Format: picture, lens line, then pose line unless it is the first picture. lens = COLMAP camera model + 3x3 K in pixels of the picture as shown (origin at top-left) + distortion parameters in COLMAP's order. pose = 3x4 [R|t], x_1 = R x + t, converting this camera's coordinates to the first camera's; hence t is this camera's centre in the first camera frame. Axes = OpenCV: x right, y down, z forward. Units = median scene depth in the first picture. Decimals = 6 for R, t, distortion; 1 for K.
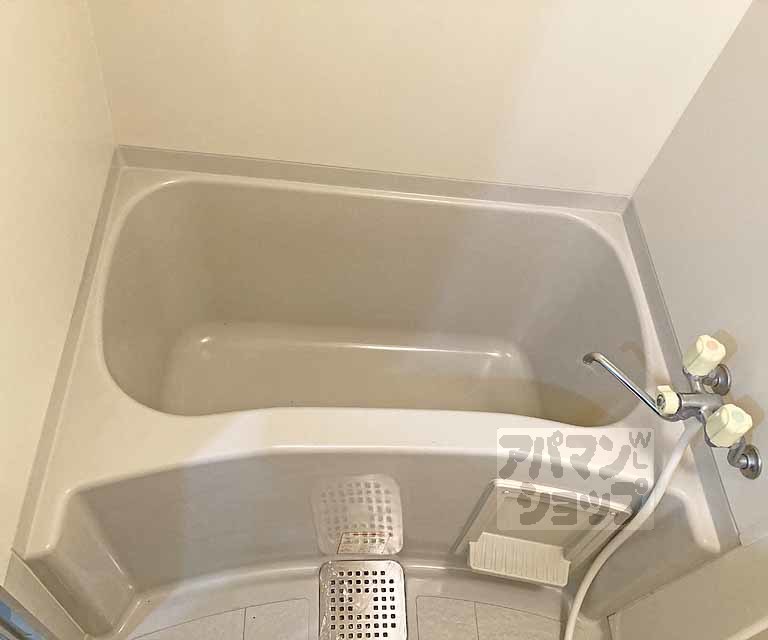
lens RADIAL K [[707.8, 0, 388.0], [0, 707.8, 318.7], [0, 0, 1]] dist [0.012224, 0.007654]
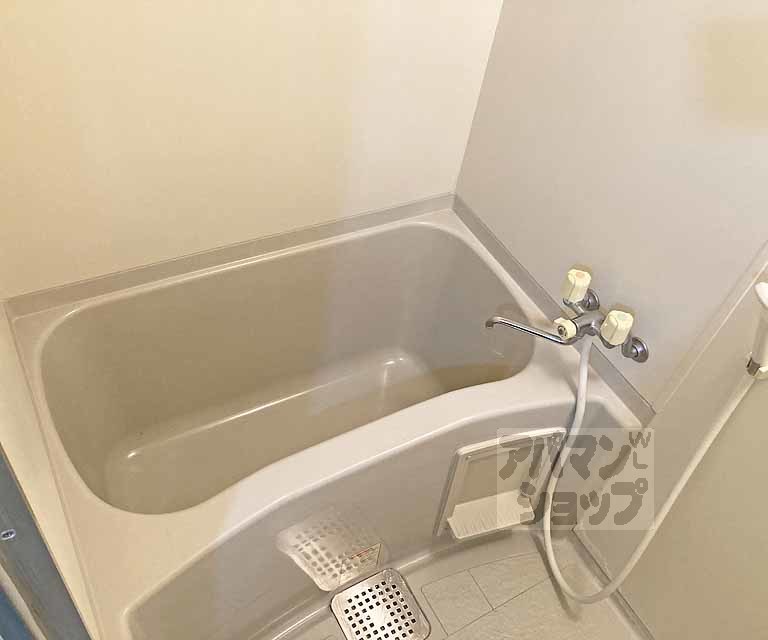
lens RADIAL K [[695.5, 0, 383.8], [0, 695.5, 319.2], [0, 0, 1]] dist [0.022395, 0.002378]
pose [[0.900300, -0.354521, 0.252538, -0.165983], [0.370397, 0.928723, -0.016697, 0.001512], [-0.228618, 0.108572, 0.967443, -0.096645]]
